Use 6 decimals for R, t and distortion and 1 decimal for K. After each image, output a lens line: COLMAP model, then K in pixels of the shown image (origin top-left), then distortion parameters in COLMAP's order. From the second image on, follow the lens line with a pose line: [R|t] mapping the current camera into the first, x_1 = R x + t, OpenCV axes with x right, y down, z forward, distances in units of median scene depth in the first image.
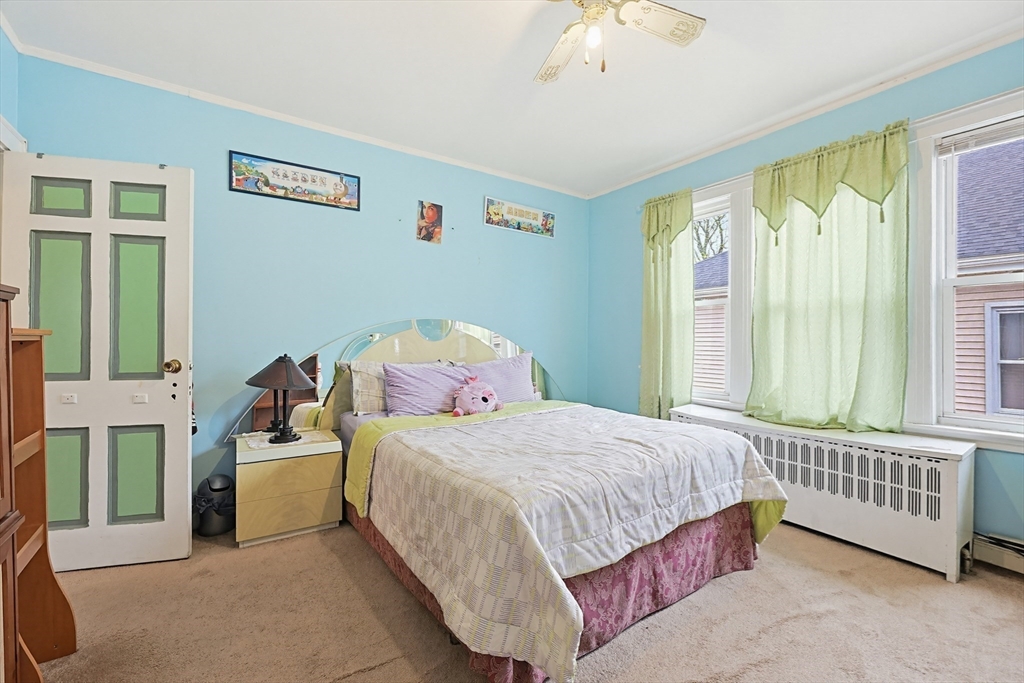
lens RADIAL K [[444.6, 0, 522.8], [0, 444.6, 340.6], [0, 0, 1]] dist [-0.003327, -0.000257]
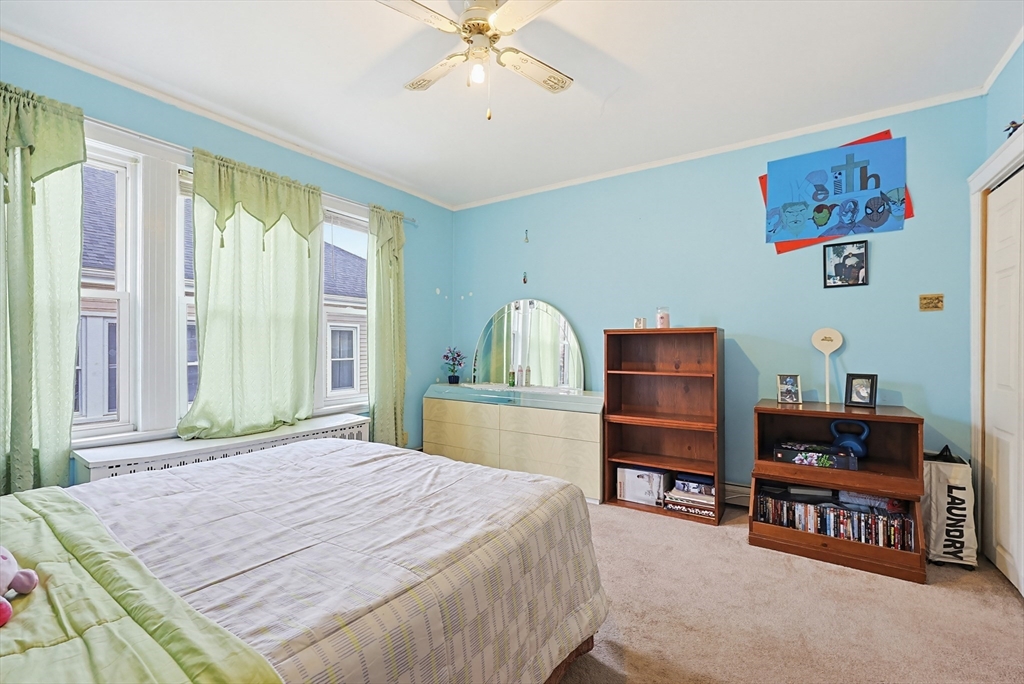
lens RADIAL K [[444.6, 0, 522.8], [0, 444.6, 341.1], [0, 0, 1]] dist [-0.003327, -0.000257]
pose [[-0.379639, 0.010378, 0.925076, -0.558035], [-0.001235, 0.999931, -0.011725, -0.007198], [-0.925134, -0.005594, -0.379600, 0.817186]]
